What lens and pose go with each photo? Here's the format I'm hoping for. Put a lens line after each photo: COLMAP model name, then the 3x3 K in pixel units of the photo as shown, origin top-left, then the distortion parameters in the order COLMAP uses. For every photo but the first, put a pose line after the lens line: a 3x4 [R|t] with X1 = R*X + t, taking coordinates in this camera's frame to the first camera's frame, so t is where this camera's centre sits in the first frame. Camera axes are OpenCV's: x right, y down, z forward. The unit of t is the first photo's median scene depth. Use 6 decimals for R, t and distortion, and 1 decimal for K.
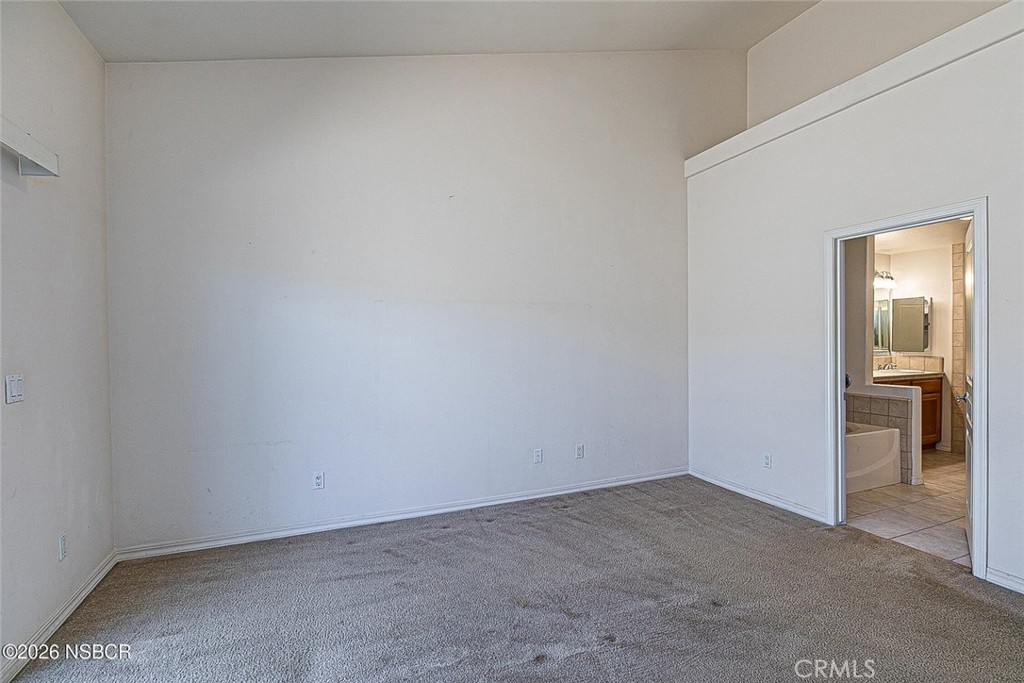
lens RADIAL K [[478.2, 0, 512.8], [0, 478.2, 339.3], [0, 0, 1]] dist [-0.010025, 0.000489]
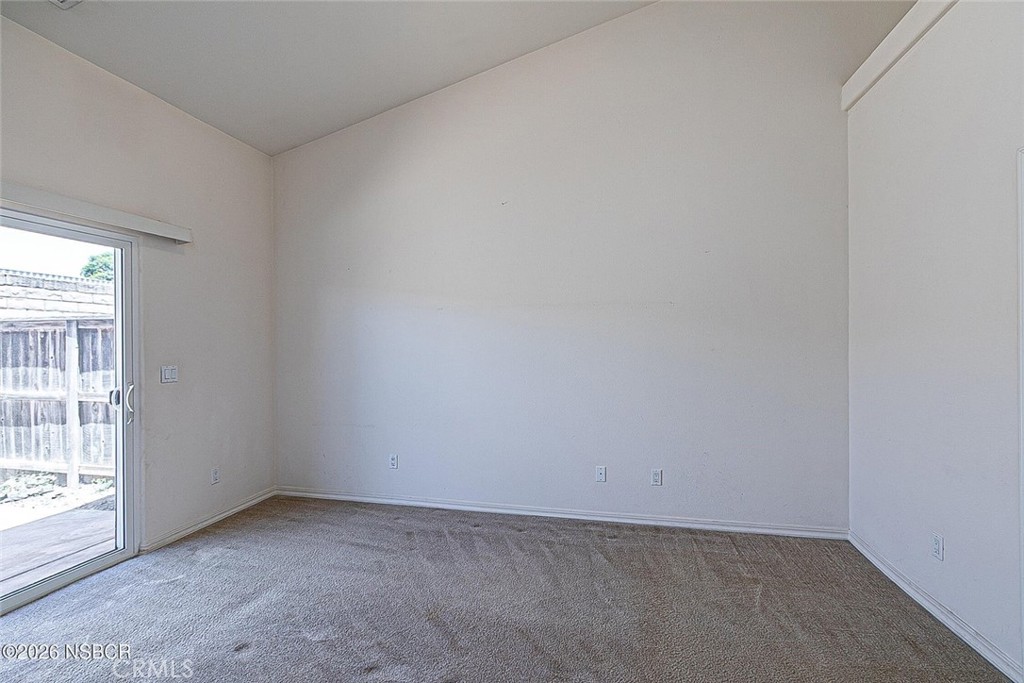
lens RADIAL K [[463.0, 0, 512.0], [0, 463.0, 344.9], [0, 0, 1]] dist [-0.000195, -0.000611]
pose [[0.807036, 0.004632, -0.590484, 0.520981], [-0.003612, 0.999989, 0.002908, 0.004729], [0.590491, -0.000214, 0.807044, 0.257350]]
